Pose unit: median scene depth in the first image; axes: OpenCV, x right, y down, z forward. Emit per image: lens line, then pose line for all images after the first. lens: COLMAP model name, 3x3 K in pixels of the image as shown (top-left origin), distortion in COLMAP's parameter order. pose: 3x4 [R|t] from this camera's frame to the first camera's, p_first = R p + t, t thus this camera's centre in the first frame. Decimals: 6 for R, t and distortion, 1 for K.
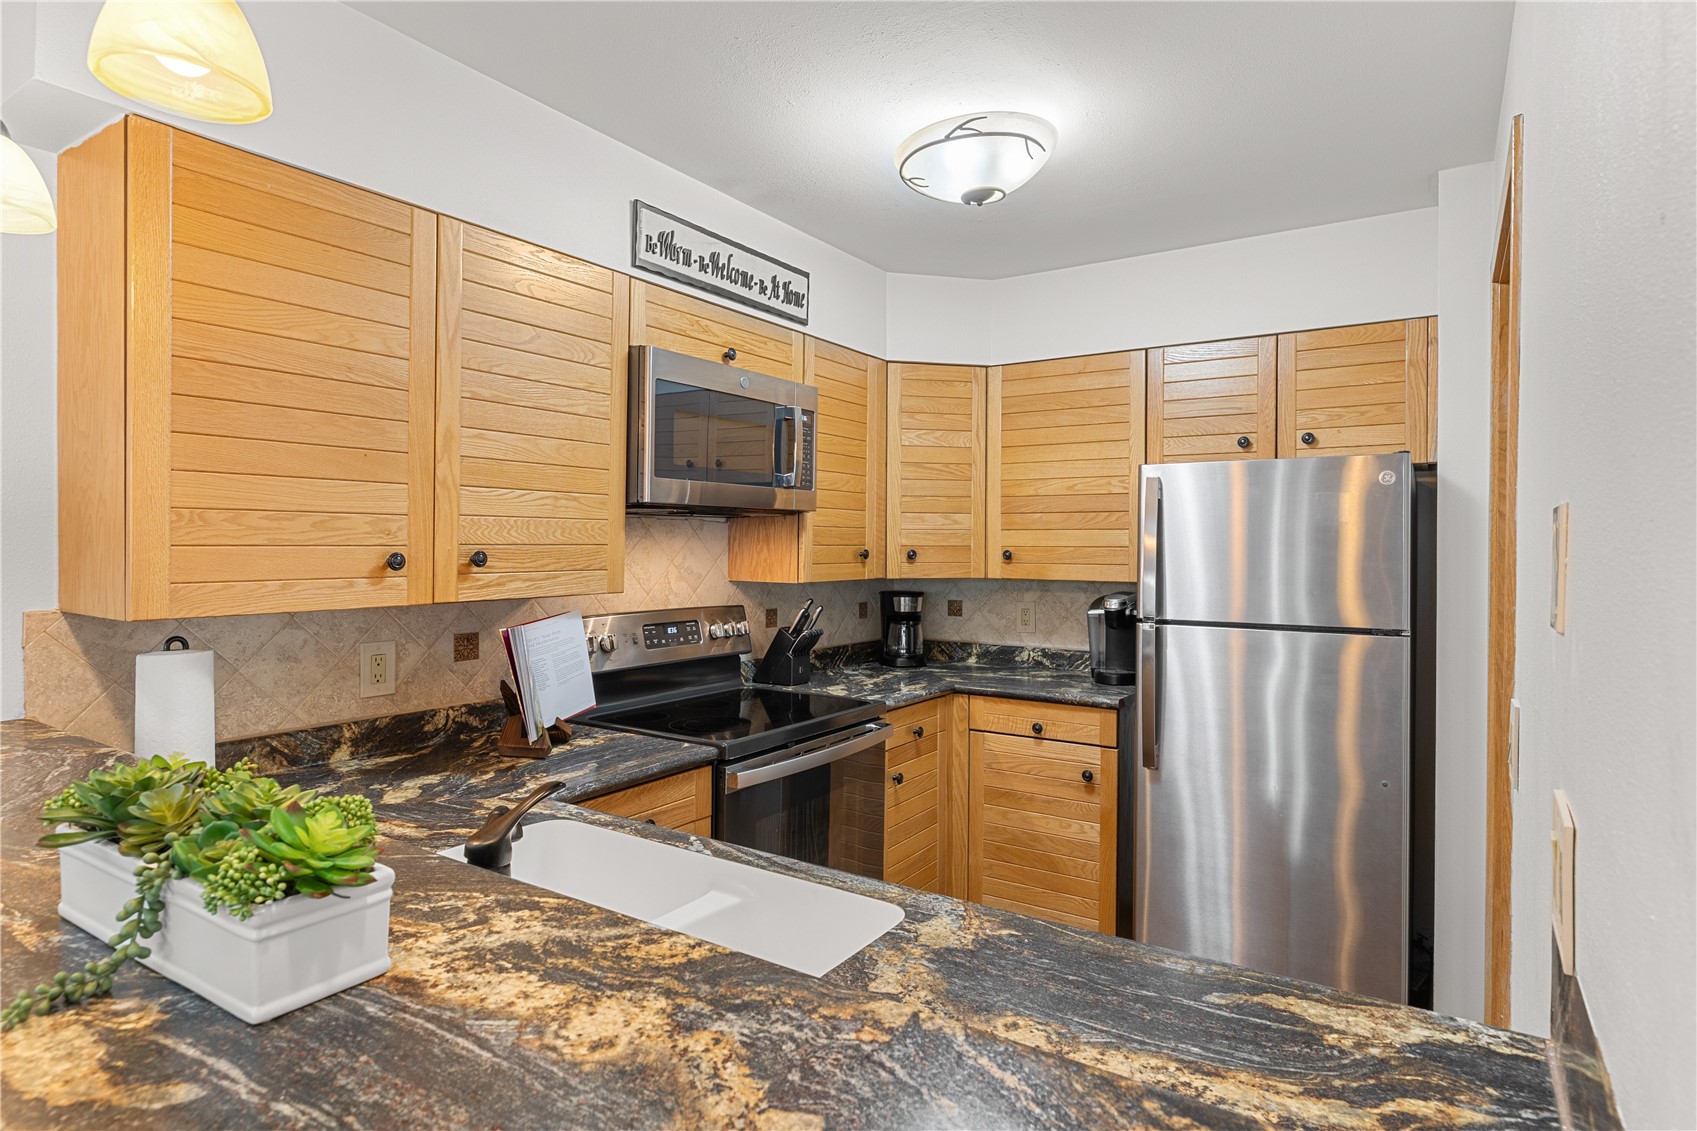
lens RADIAL K [[913.8, 0, 877.0], [0, 913.8, 549.6], [0, 0, 1]] dist [0.000980, -0.000316]
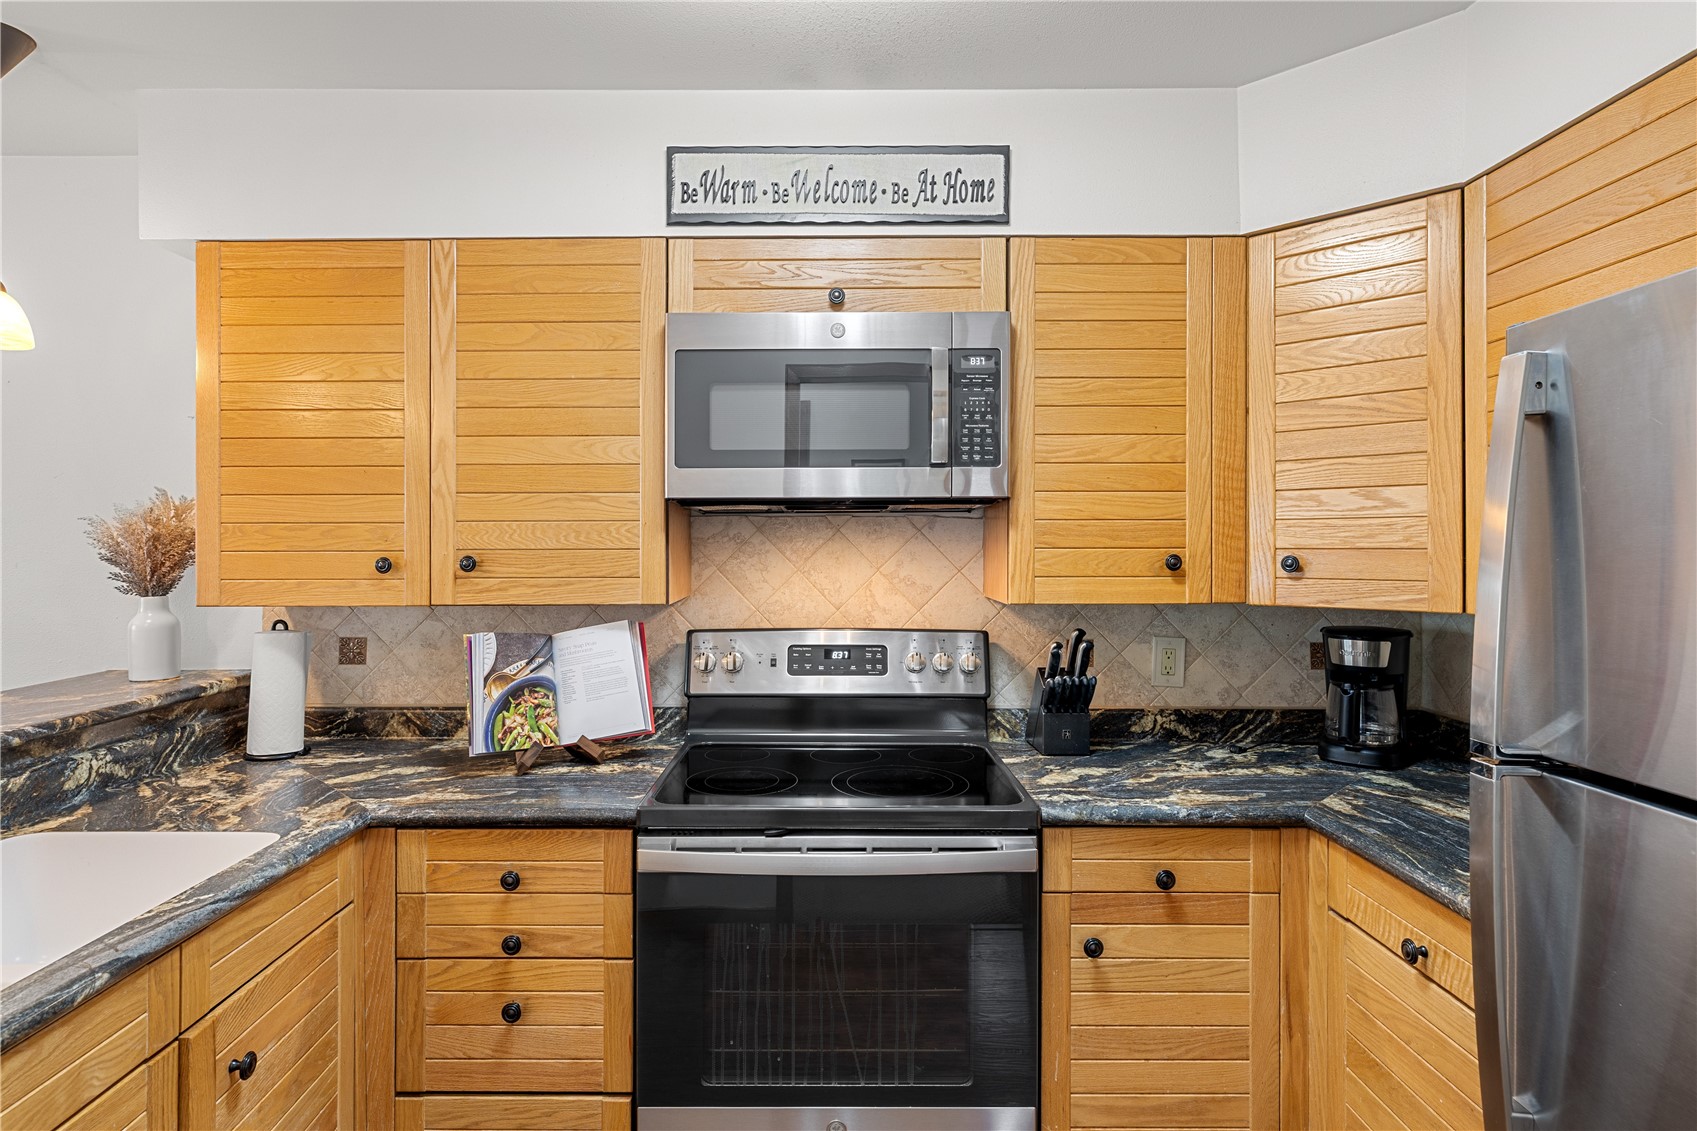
lens RADIAL K [[913.8, 0, 813.4], [0, 913.8, 535.8], [0, 0, 1]] dist [0.000980, -0.000316]
pose [[0.527929, -0.014354, -0.849167, 0.460612], [-0.000833, 0.999848, -0.017419, -0.002521], [0.849288, 0.009903, 0.527836, 0.576008]]
